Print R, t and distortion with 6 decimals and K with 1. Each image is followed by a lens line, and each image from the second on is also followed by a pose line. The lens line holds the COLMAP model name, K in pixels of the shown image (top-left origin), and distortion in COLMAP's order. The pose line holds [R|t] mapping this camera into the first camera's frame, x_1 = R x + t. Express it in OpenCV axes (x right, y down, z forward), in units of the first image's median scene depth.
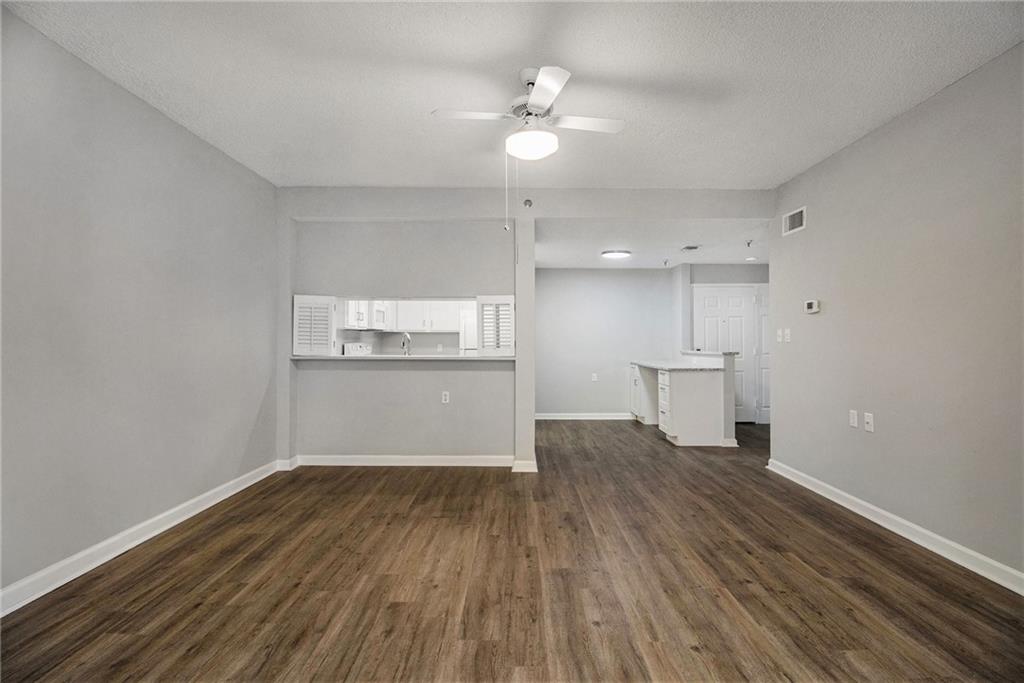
lens RADIAL K [[484.4, 0, 518.5], [0, 484.4, 341.5], [0, 0, 1]] dist [0.001315, -0.018904]
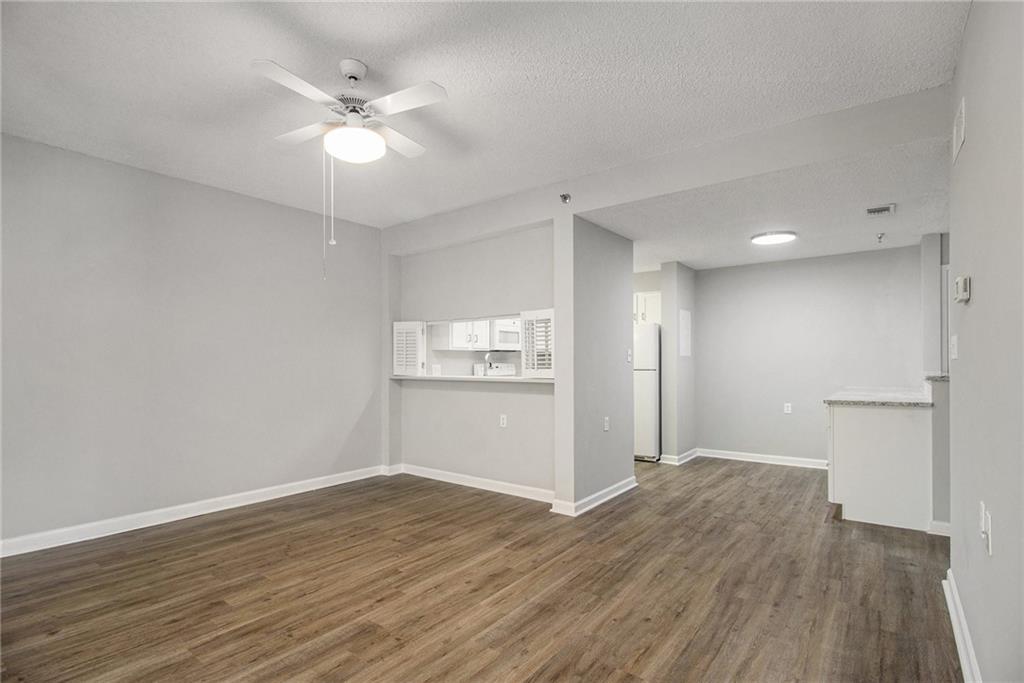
lens RADIAL K [[490.7, 0, 516.2], [0, 490.7, 364.2], [0, 0, 1]] dist [0.001916, -0.019642]
pose [[0.792293, -0.004971, -0.610120, 0.580392], [0.009733, 0.999943, 0.004491, -0.000042], [0.610063, -0.009497, 0.792296, 0.322036]]
